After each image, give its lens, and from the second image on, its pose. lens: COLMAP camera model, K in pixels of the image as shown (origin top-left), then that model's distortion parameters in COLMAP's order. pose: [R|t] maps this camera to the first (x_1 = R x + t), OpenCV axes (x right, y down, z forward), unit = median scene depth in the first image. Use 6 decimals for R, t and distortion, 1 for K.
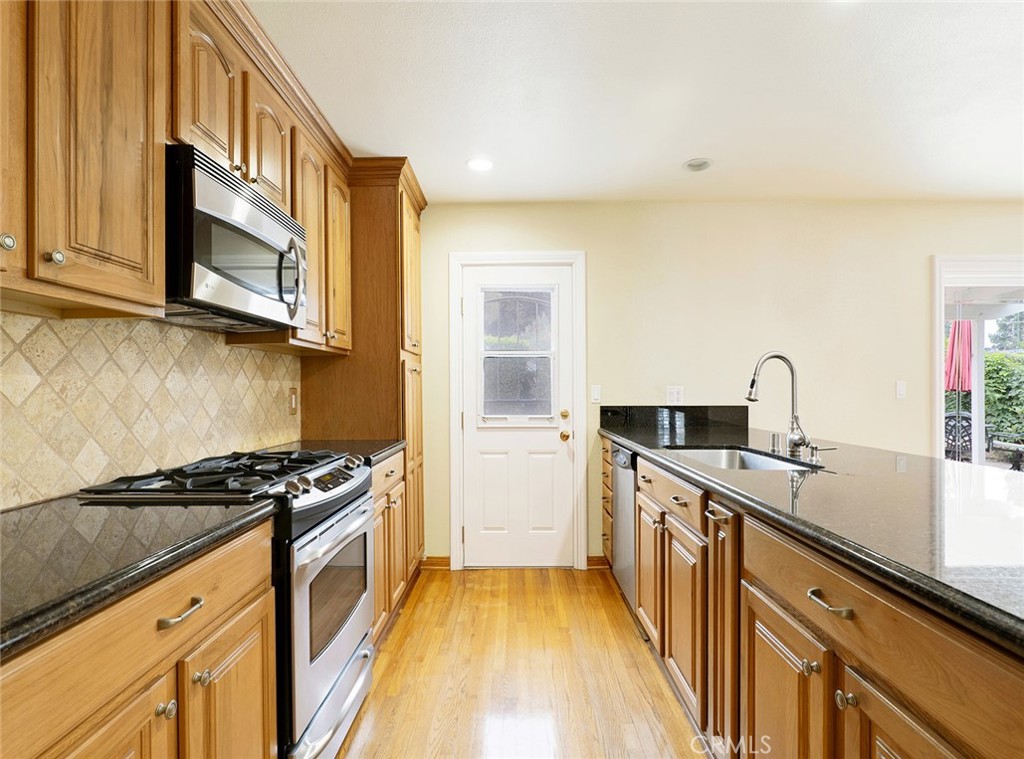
lens RADIAL K [[483.8, 0, 511.4], [0, 483.8, 387.4], [0, 0, 1]] dist [-0.017562, 0.001137]
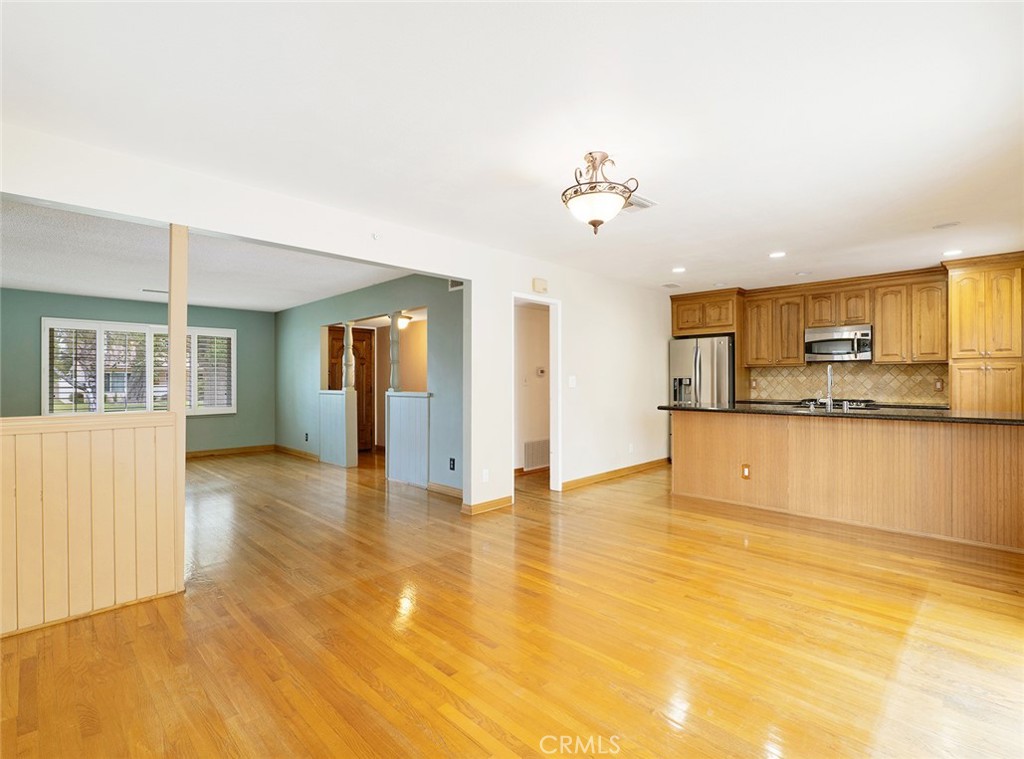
lens RADIAL K [[483.8, 0, 511.4], [0, 483.8, 387.4], [0, 0, 1]] dist [-0.017562, 0.001137]
pose [[-0.691526, 0.015427, -0.722186, 4.093310], [0.006378, 0.999863, 0.015252, -0.010714], [0.722323, 0.005941, -0.691530, 1.844642]]
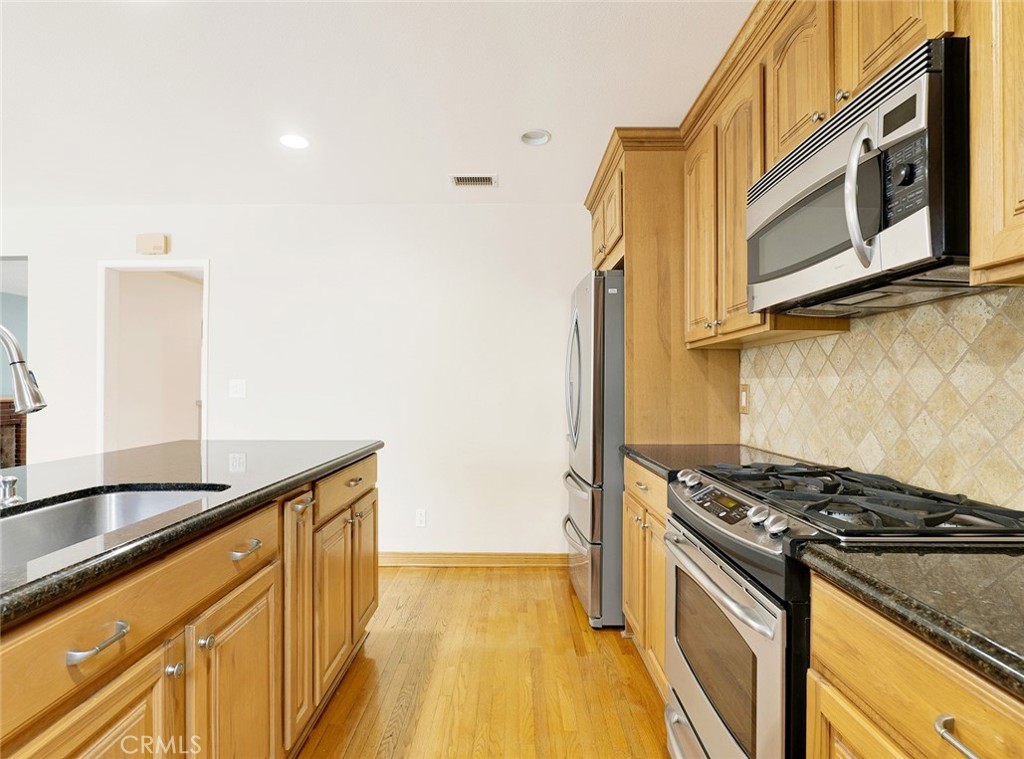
lens RADIAL K [[483.8, 0, 511.4], [0, 483.8, 387.4], [0, 0, 1]] dist [-0.017562, 0.001137]
pose [[-0.999993, 0.002855, -0.002439, -0.037800], [0.002856, 0.999996, -0.000267, 0.002847], [0.002438, -0.000274, -0.999997, 1.867826]]
